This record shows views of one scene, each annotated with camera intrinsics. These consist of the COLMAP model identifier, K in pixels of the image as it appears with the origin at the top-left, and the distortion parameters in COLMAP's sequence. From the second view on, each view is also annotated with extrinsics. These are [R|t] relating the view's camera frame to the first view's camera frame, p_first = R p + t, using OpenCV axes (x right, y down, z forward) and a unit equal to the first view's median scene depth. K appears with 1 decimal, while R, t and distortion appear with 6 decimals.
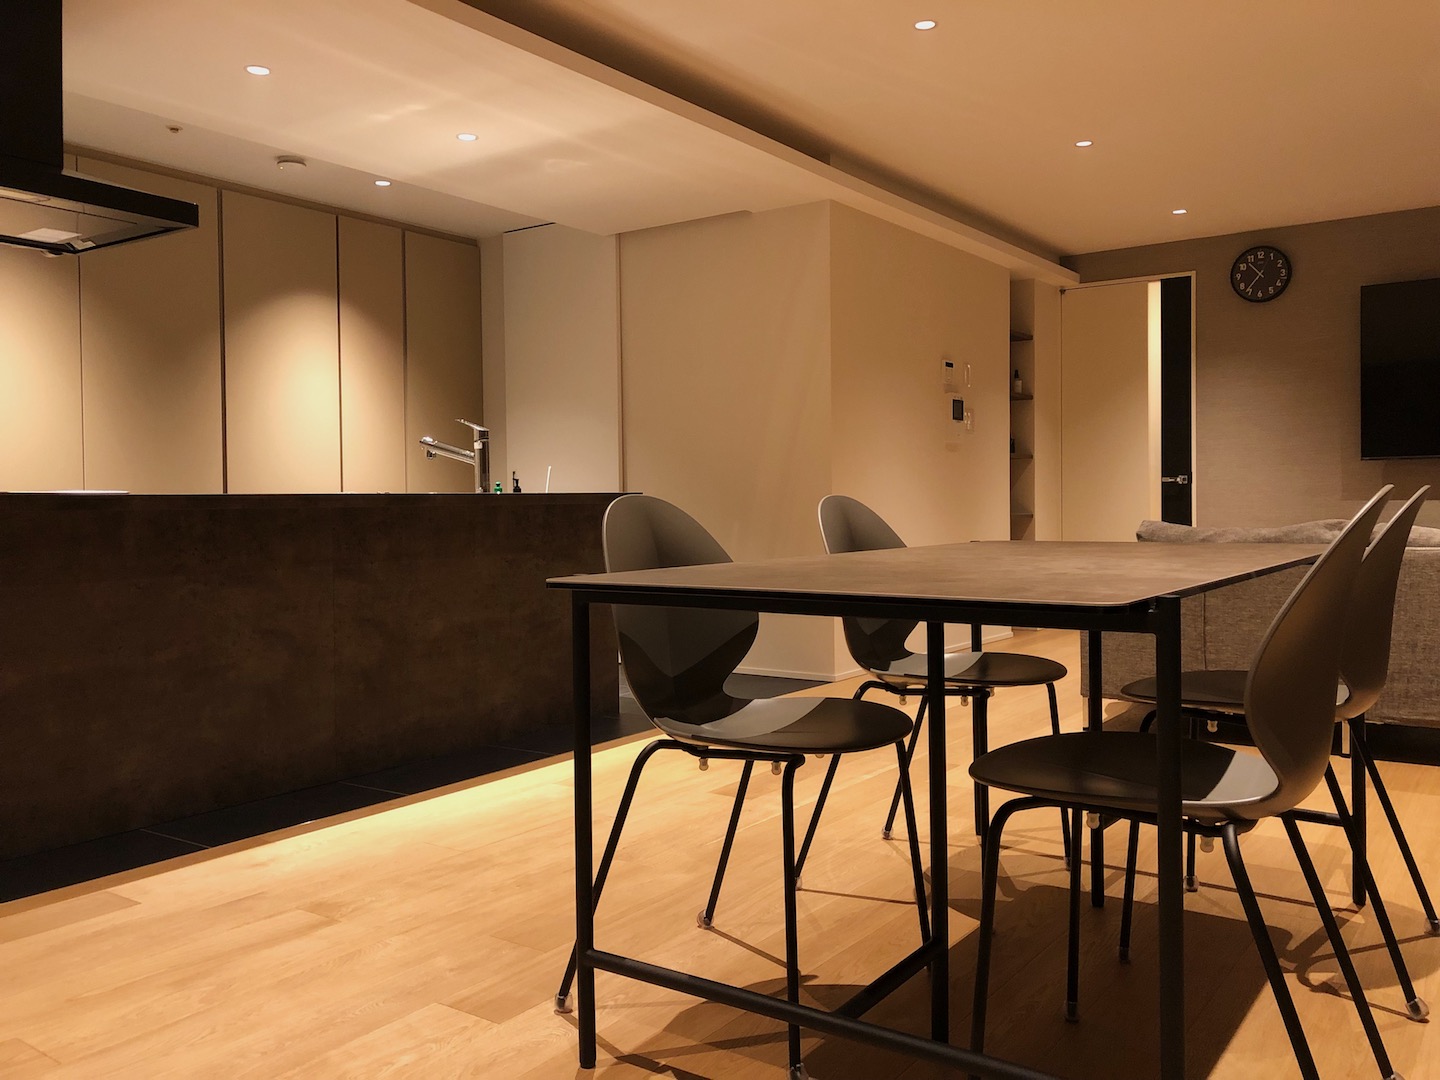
lens RADIAL K [[1166.0, 0, 720.0], [0, 1166.0, 540.0], [0, 0, 1]] dist [-0.001992, -0.006208]
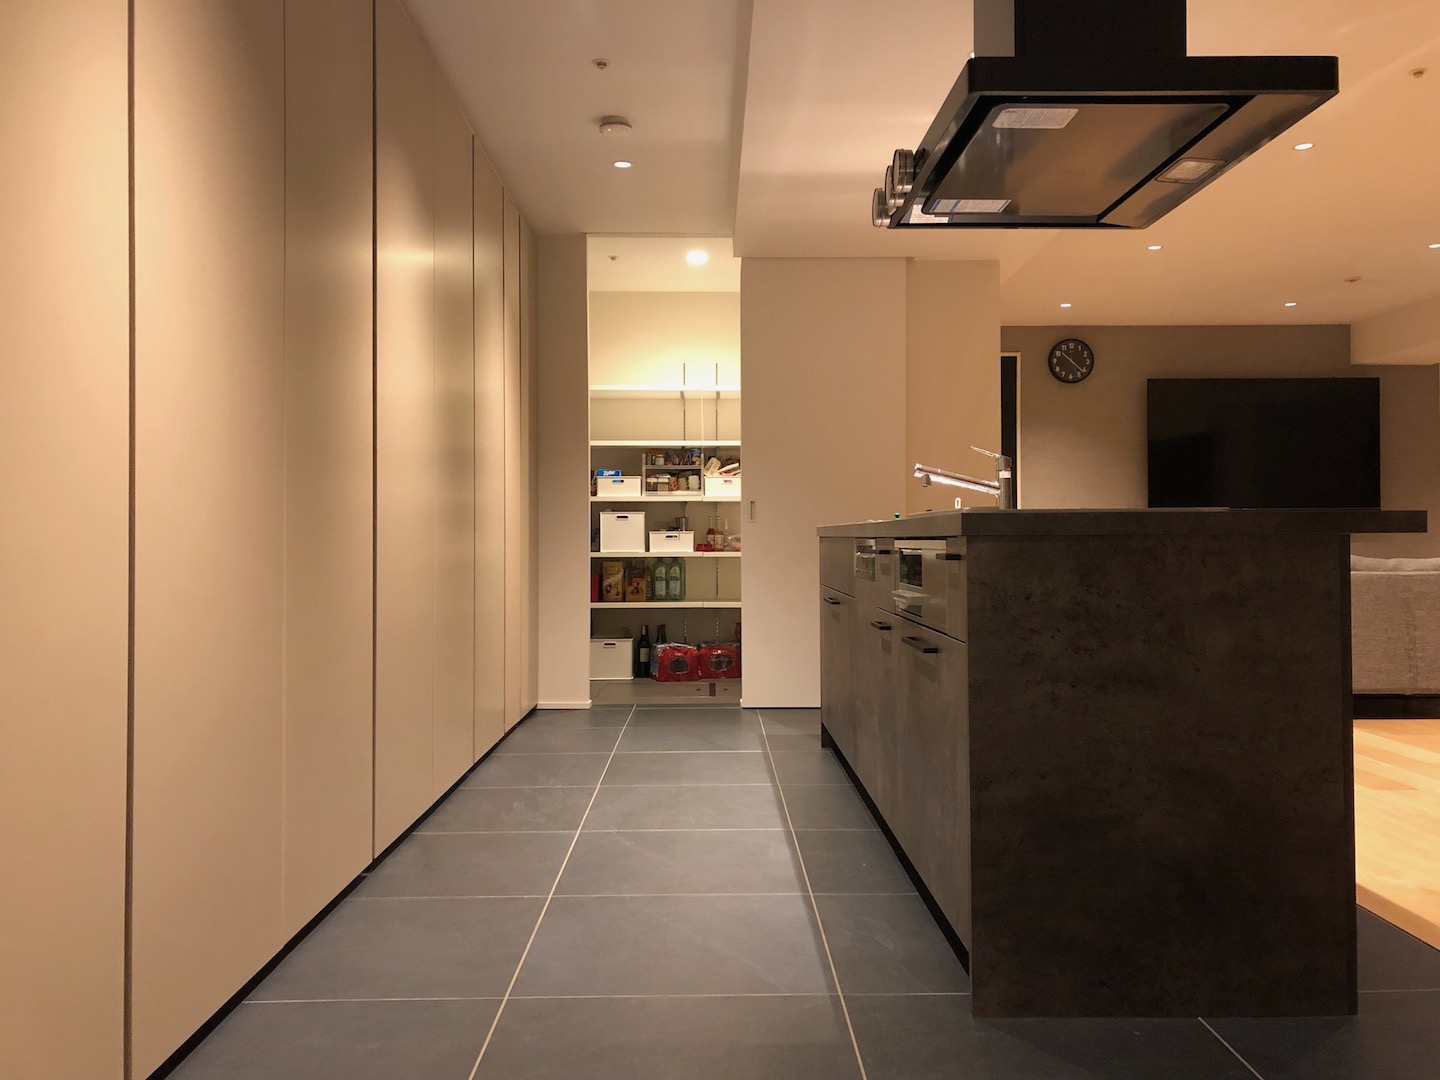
lens RADIAL K [[1166.0, 0, 720.0], [0, 1166.0, 540.0], [0, 0, 1]] dist [-0.001992, -0.006208]
pose [[0.813579, 0.006787, 0.581415, -0.572322], [0.017329, 0.999205, -0.035913, 0.001774], [-0.581197, 0.039294, 0.812814, 0.213248]]
